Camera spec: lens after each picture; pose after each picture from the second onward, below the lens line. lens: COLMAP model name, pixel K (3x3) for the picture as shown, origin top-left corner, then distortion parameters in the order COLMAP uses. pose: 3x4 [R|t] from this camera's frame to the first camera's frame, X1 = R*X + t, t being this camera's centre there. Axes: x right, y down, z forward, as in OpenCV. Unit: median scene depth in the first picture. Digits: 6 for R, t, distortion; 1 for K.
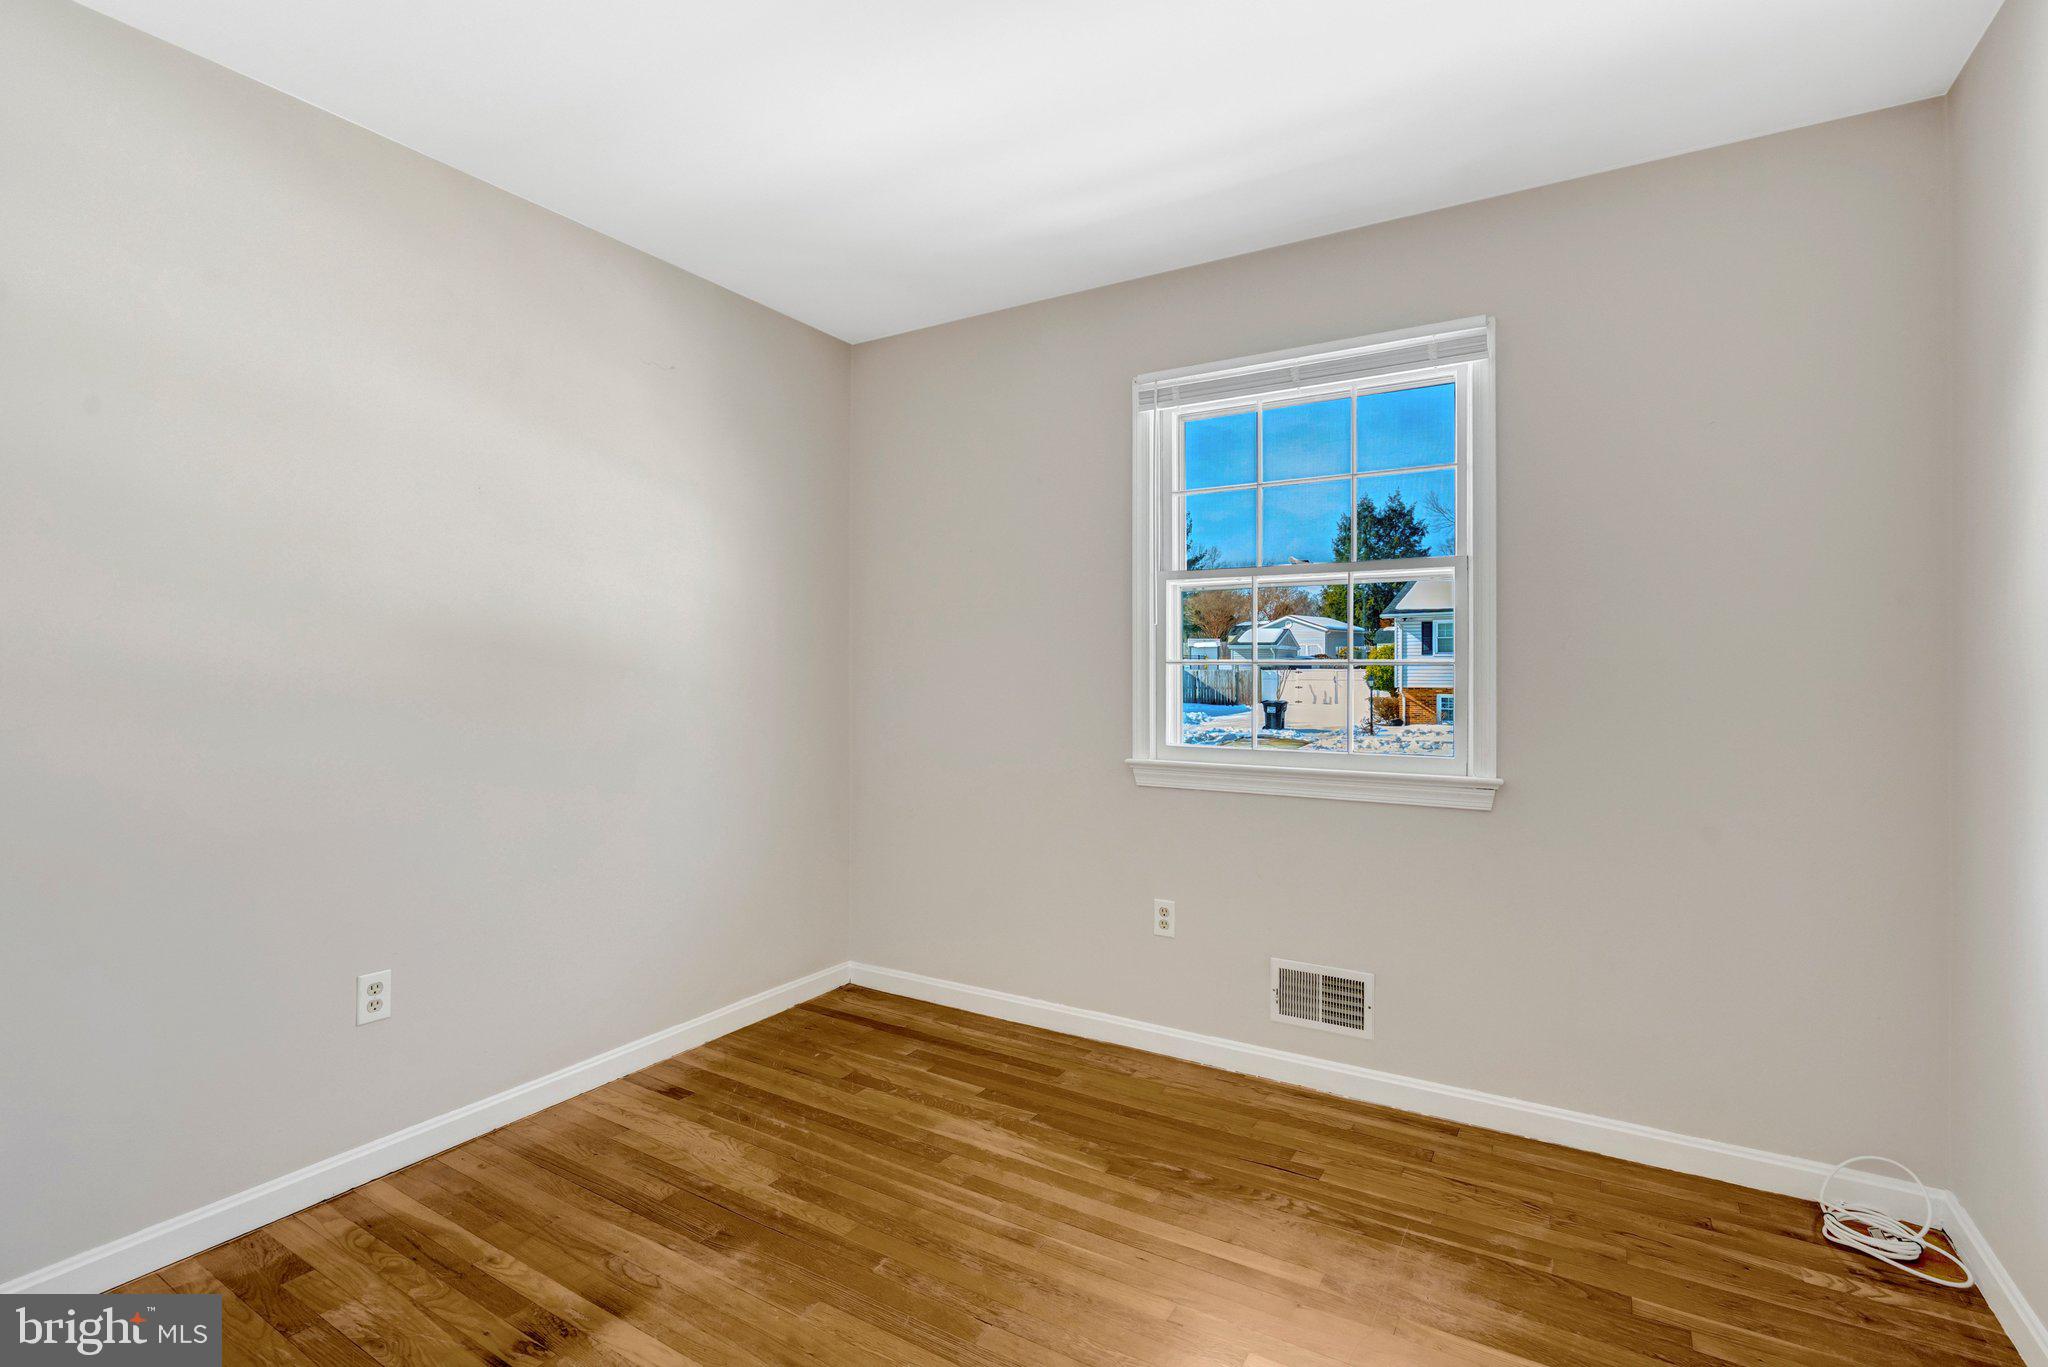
lens RADIAL K [[949.1, 0, 1015.5], [0, 949.1, 685.5], [0, 0, 1]] dist [-0.002666, 0.001295]
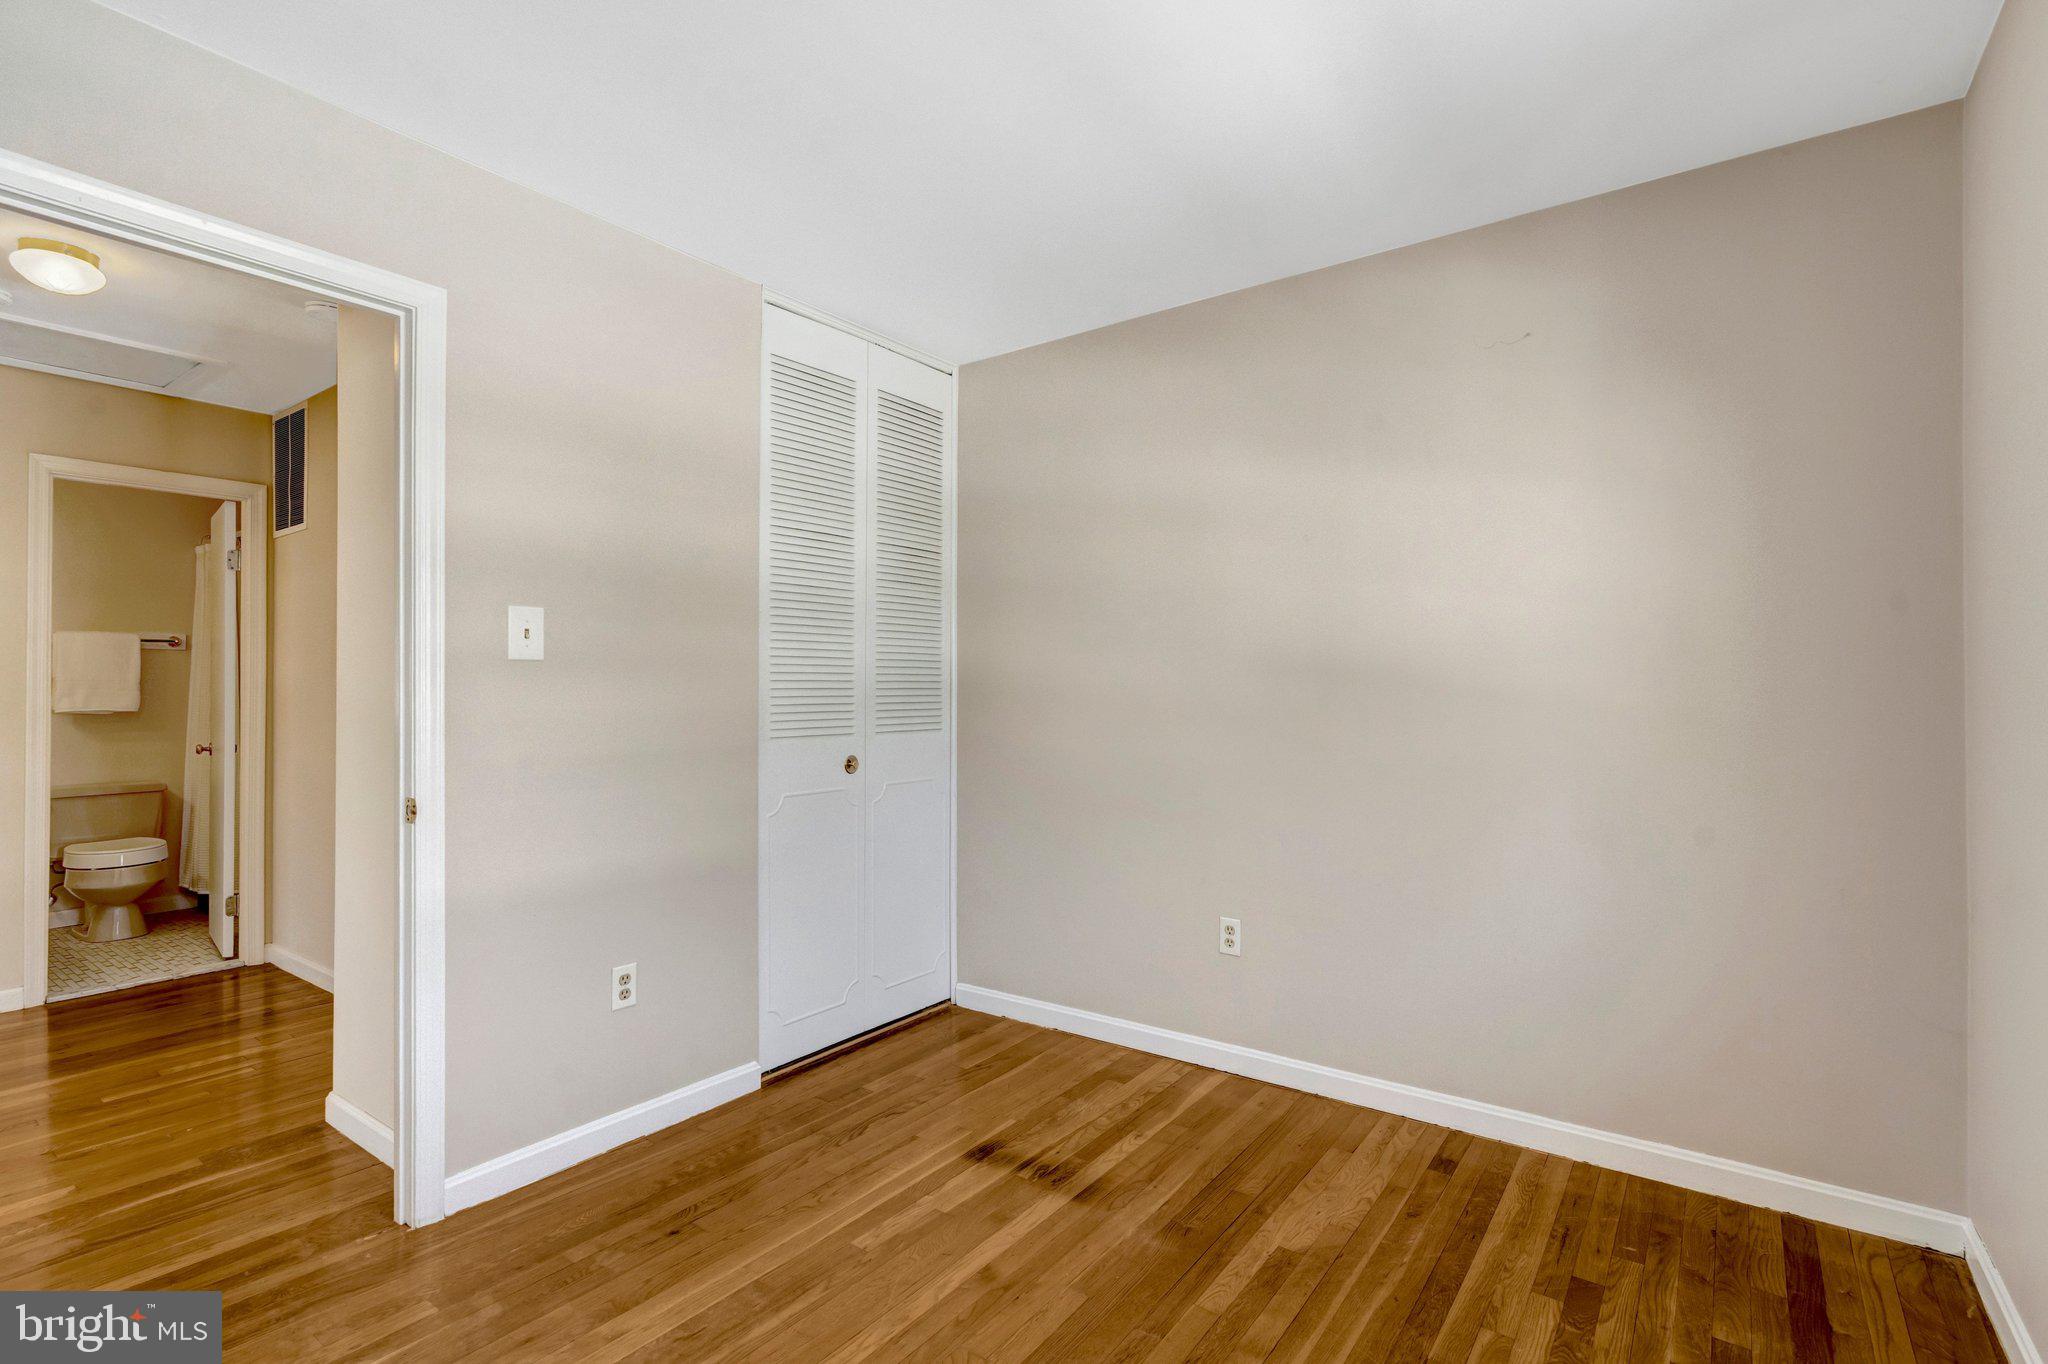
lens RADIAL K [[949.1, 0, 1021.1], [0, 949.1, 684.3], [0, 0, 1]] dist [-0.002666, 0.001295]
pose [[-0.086668, -0.007750, -0.996207, 0.653347], [-0.010184, 0.999924, -0.006893, -0.014941], [0.996185, 0.009548, -0.086740, 0.775808]]
